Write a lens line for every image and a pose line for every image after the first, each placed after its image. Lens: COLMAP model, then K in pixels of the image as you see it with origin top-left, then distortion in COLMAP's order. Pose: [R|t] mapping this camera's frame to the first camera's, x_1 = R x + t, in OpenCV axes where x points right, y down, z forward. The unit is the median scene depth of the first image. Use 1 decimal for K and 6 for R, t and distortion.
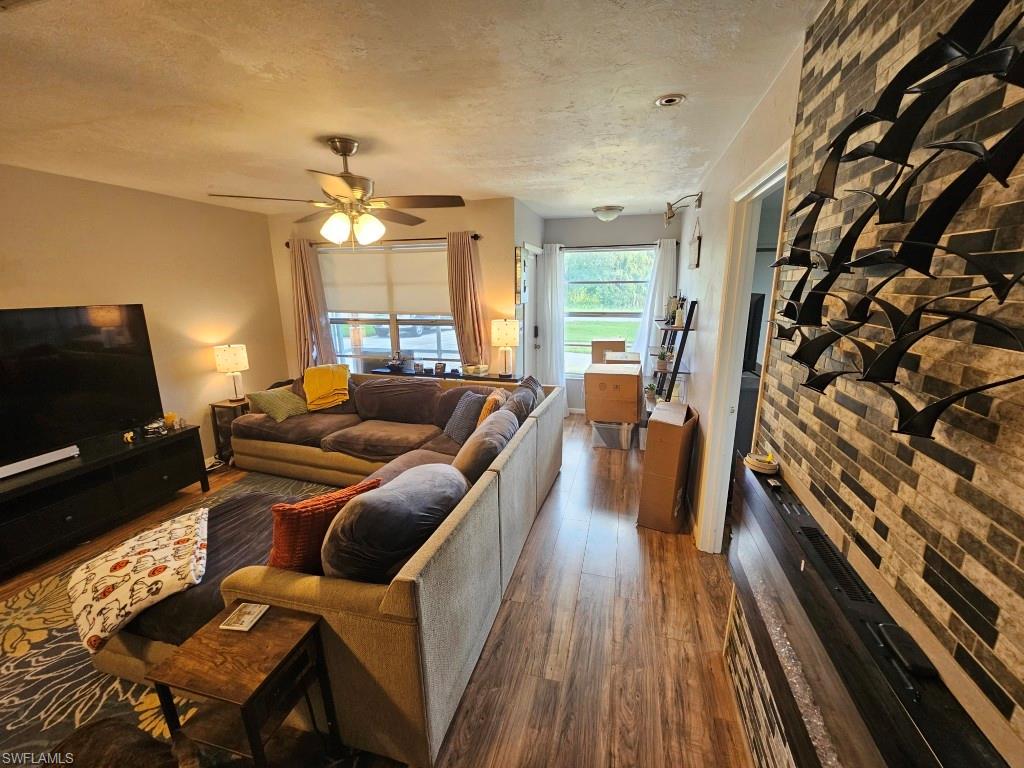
lens RADIAL K [[419.5, 0, 513.7], [0, 419.5, 386.1], [0, 0, 1]] dist [0.001449, -0.000489]
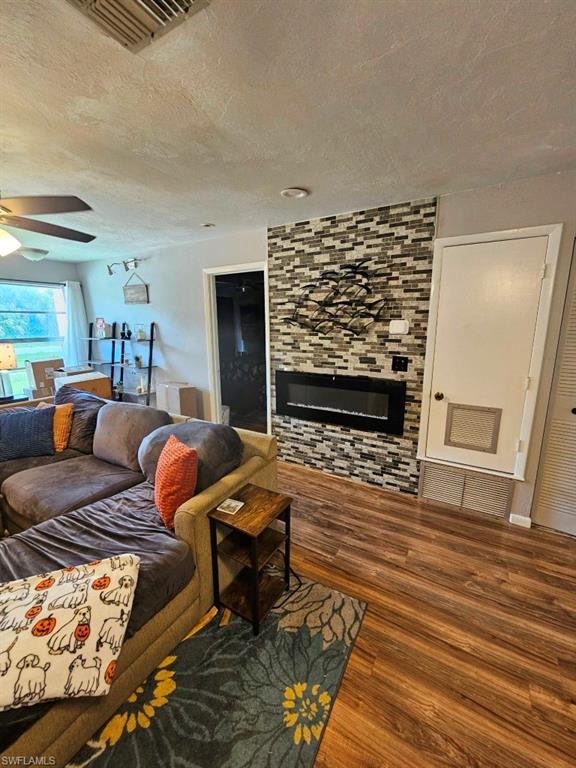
lens RADIAL K [[315.8, 0, 286.4], [0, 315.8, 384.9], [0, 0, 1]] dist [-0.000478, 0.000083]
pose [[0.274932, -0.182140, 0.944054, -0.659937], [0.225149, 0.966787, 0.120957, 0.006102], [-0.934730, 0.179298, 0.306809, 0.147100]]
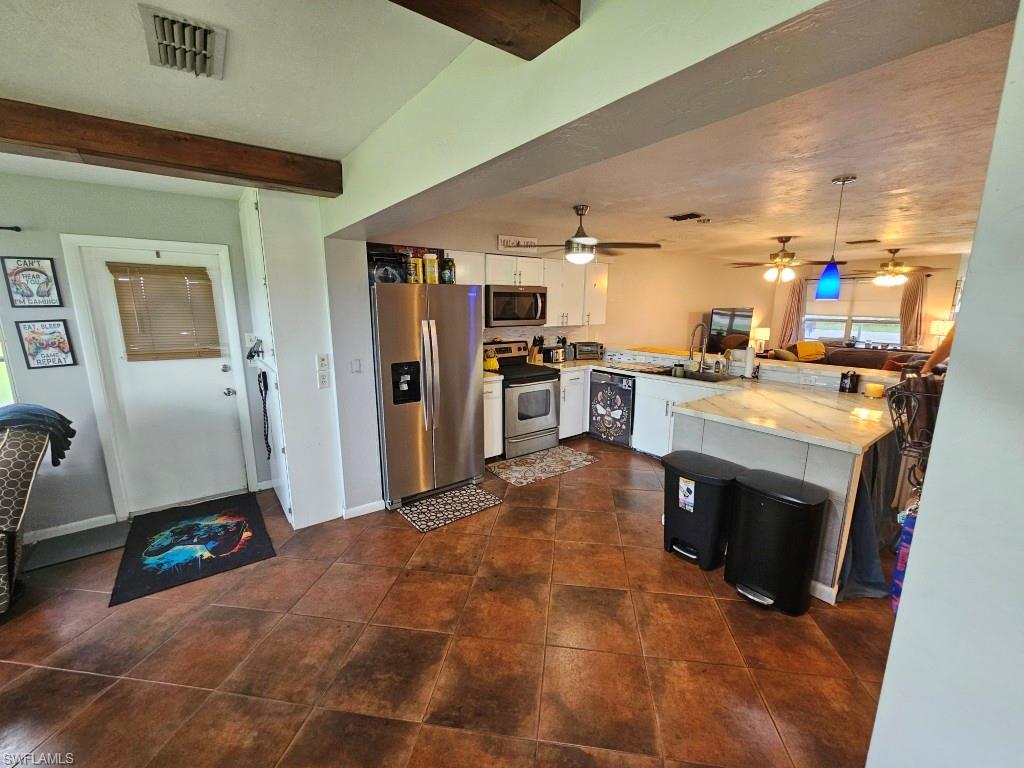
lens RADIAL K [[418.9, 0, 512.0], [0, 418.9, 384.0], [0, 0, 1]] dist [-0.000160, 0.000053]
pose [[0.786523, 0.127646, -0.604225, -0.417103], [-0.150690, 0.988500, 0.012673, 0.431767], [0.598894, 0.081083, 0.796713, -1.789998]]
